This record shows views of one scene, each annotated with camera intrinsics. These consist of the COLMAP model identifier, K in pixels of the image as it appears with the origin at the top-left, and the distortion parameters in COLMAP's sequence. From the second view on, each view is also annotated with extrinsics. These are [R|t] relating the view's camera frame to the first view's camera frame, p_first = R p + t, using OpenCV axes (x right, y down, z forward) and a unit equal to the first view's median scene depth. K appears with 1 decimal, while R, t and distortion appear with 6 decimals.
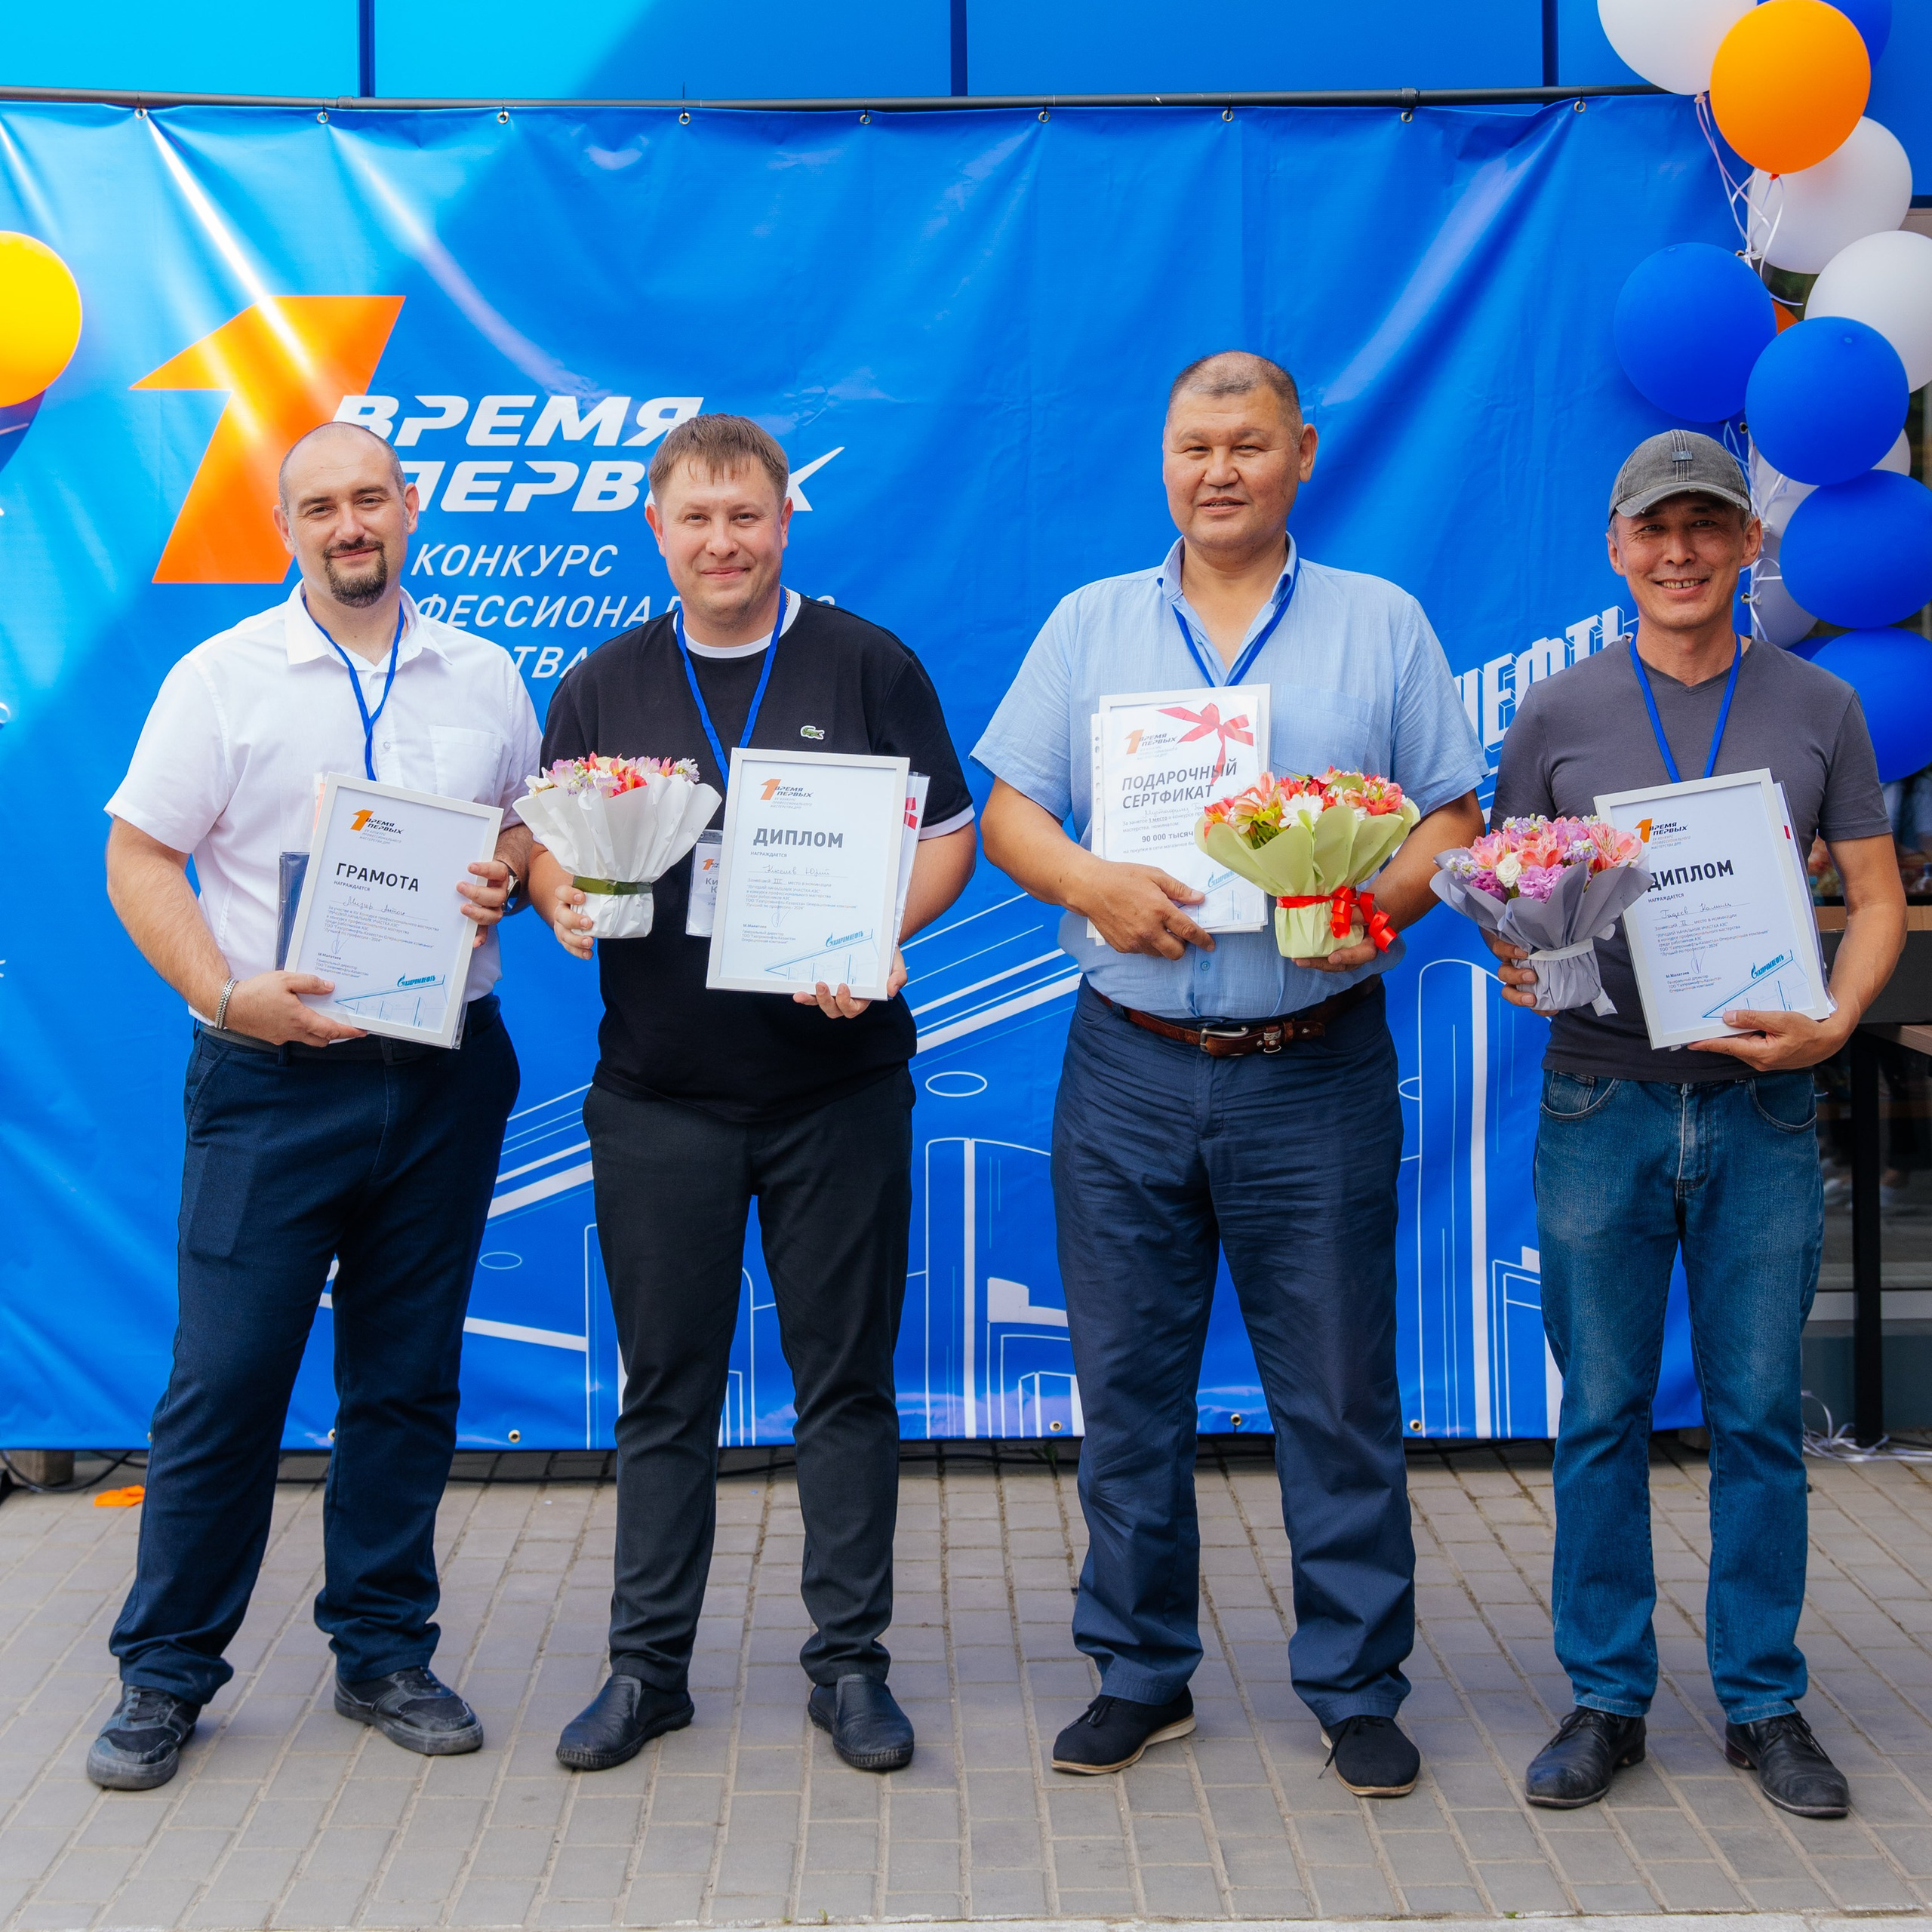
lens RADIAL K [[4033.9, 0, 967.1], [0, 4033.9, 812.9], [0, 0, 1]] dist [-0.126635, -0.059857]
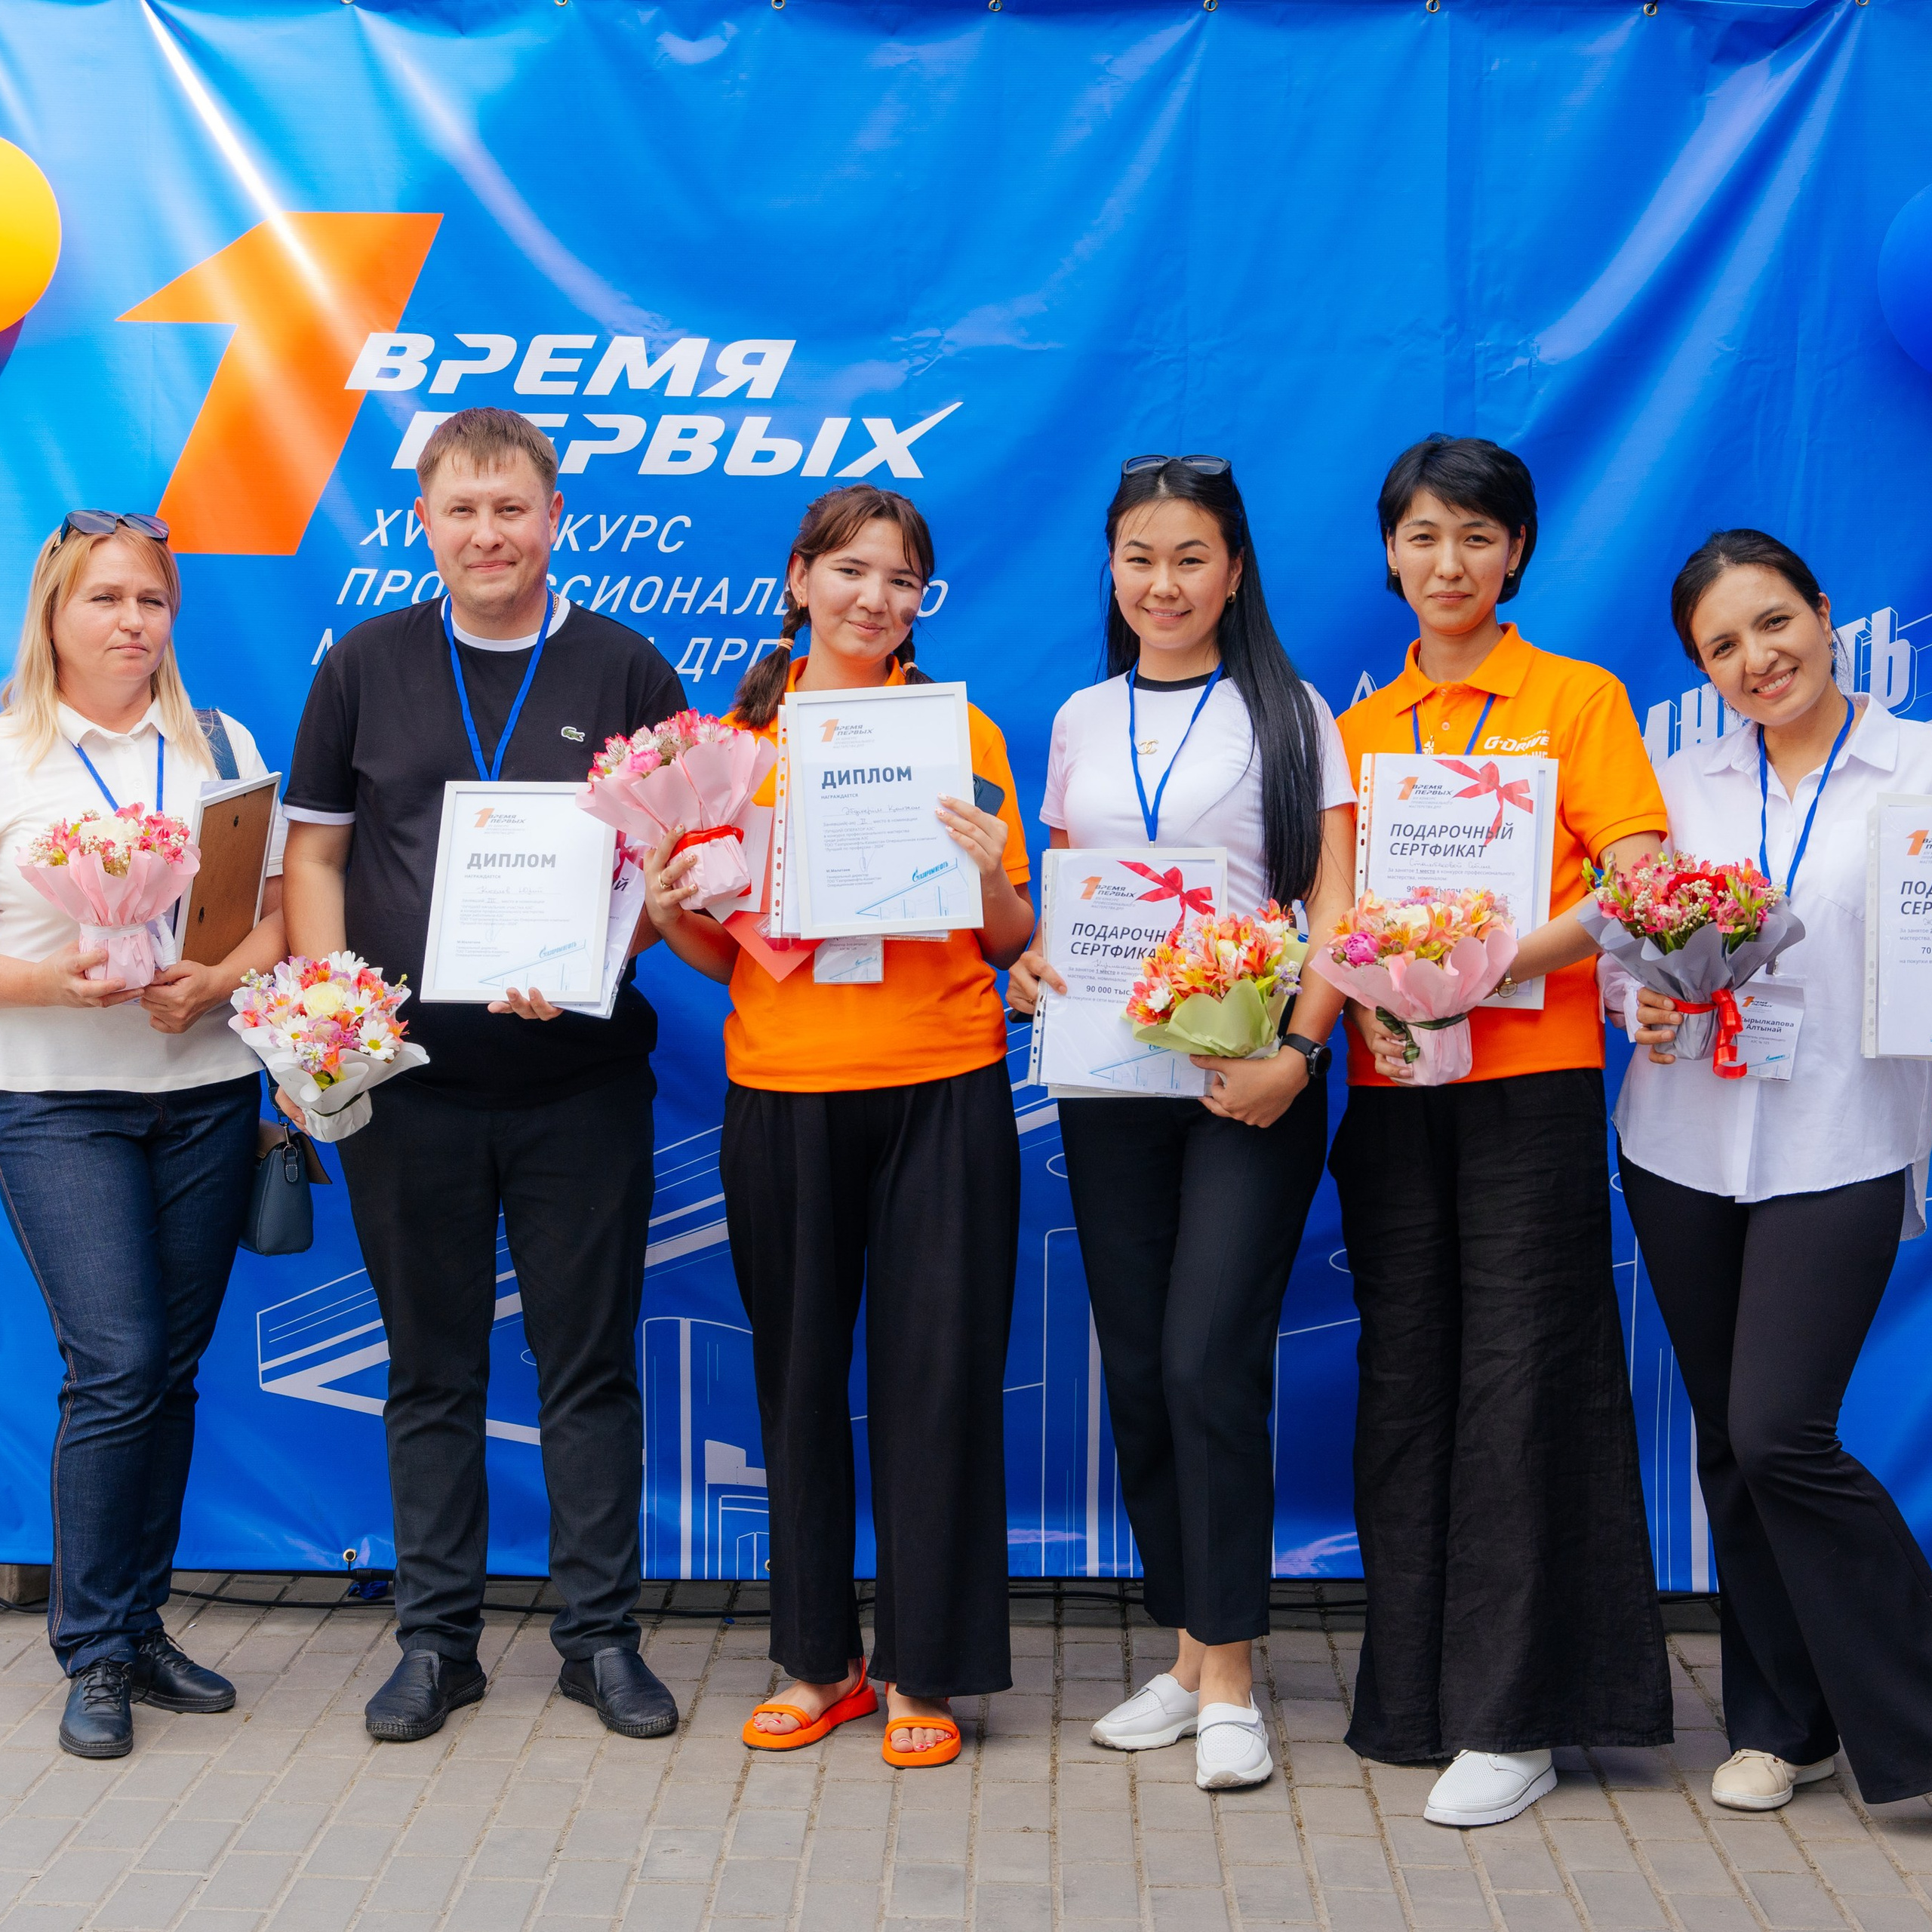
lens RADIAL K [[2950.0, 0, 1014.5], [0, 2950.0, 959.8], [0, 0, 1]] dist [-0.001802, -0.008209]
pose [[0.998574, 0.019595, -0.049664, 0.012936], [-0.017877, 0.999234, 0.034808, 0.003449], [0.050308, -0.033871, 0.998159, 0.385719]]
